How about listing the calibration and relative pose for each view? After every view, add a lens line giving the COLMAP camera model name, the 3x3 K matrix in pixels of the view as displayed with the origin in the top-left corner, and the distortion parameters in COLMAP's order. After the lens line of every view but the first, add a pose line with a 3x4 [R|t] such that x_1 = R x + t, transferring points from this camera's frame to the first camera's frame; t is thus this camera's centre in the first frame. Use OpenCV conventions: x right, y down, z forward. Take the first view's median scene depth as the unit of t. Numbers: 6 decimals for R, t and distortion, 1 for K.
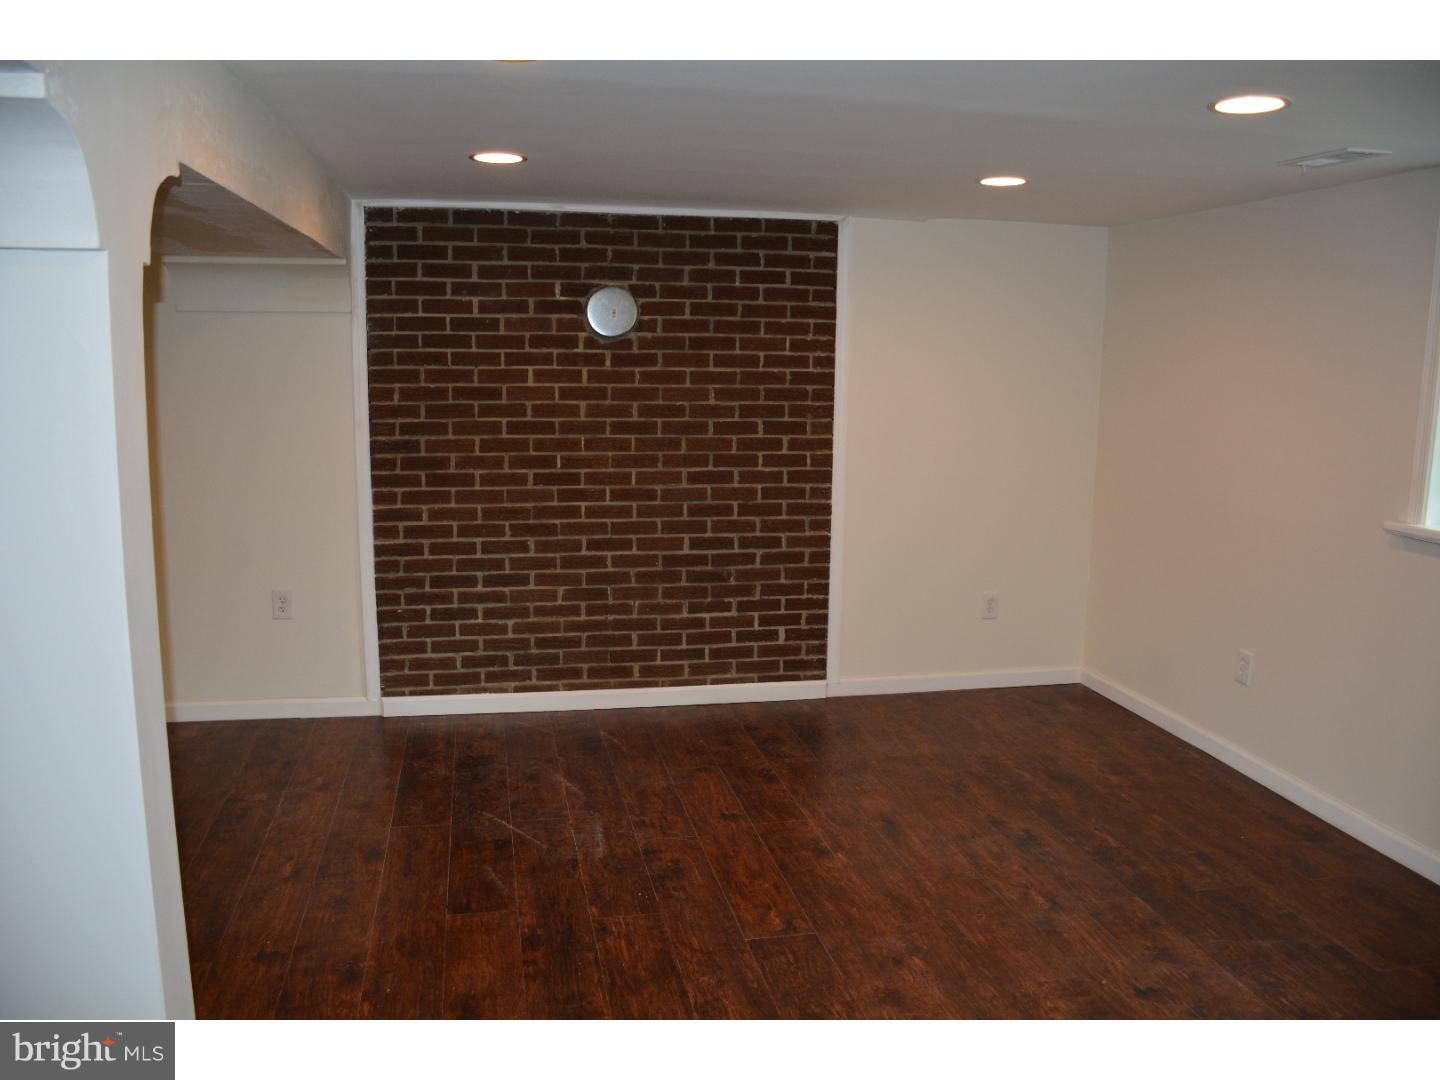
lens RADIAL K [[1166.3, 0, 720.0], [0, 1166.3, 540.0], [0, 0, 1]] dist [-0.111596, 0.088852]
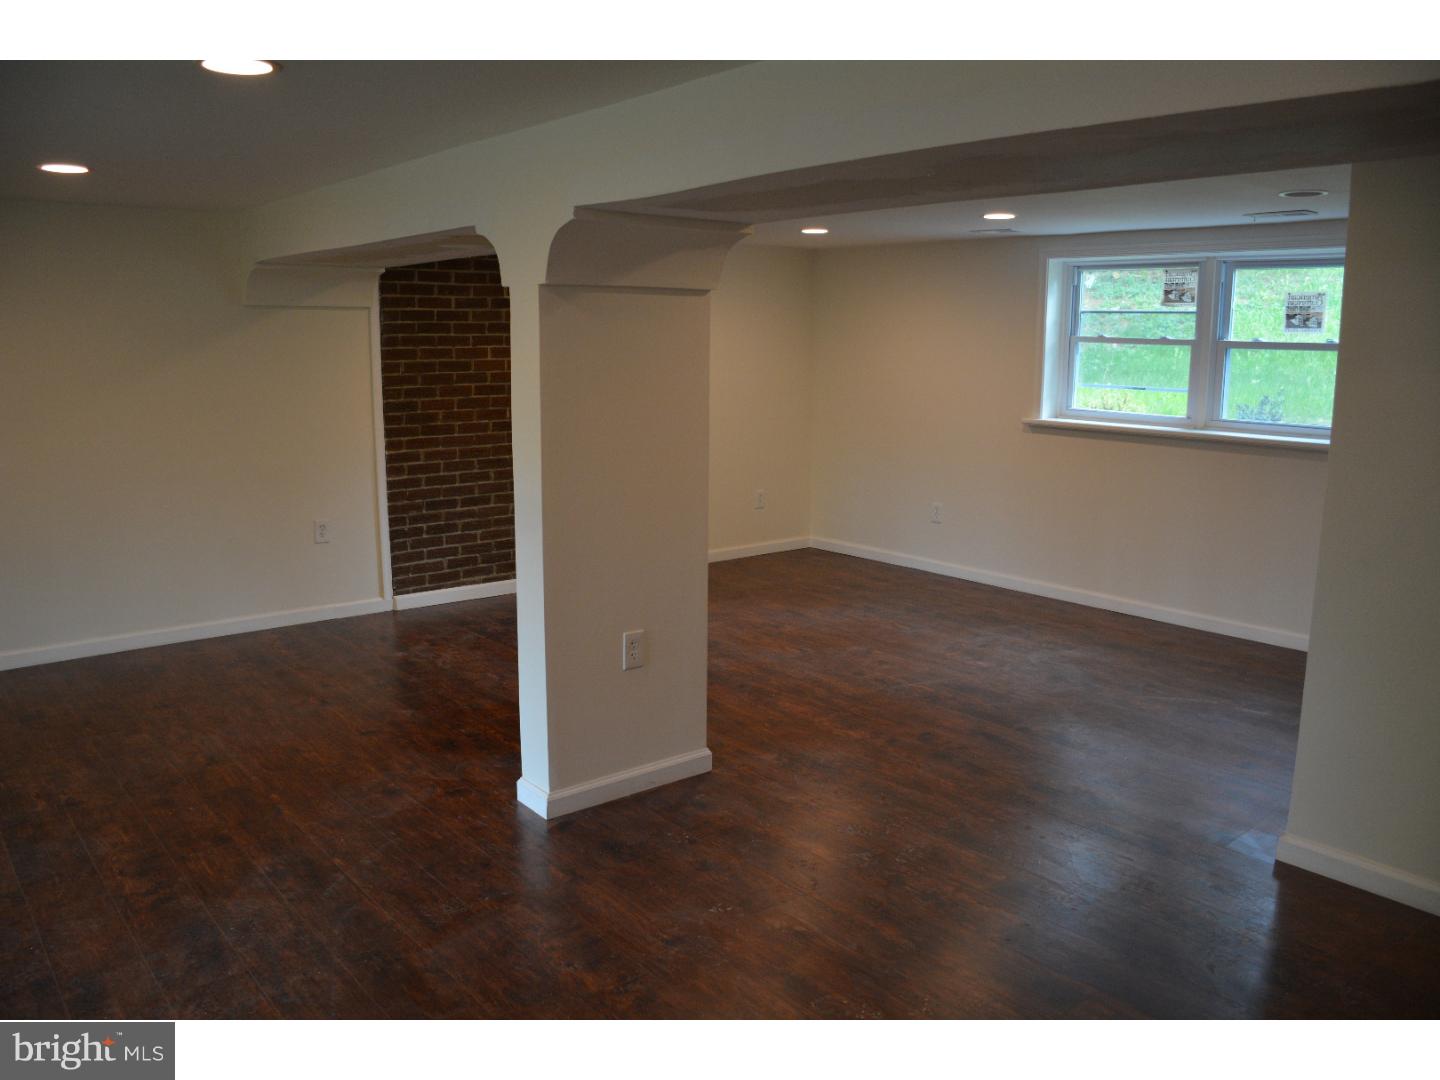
lens RADIAL K [[1166.3, 0, 720.0], [0, 1166.3, 540.0], [0, 0, 1]] dist [-0.111596, 0.088852]
pose [[0.877516, -0.090665, 0.470899, -0.595297], [0.082714, 0.995864, 0.037603, 0.053662], [-0.472361, 0.005953, 0.881385, -0.358903]]
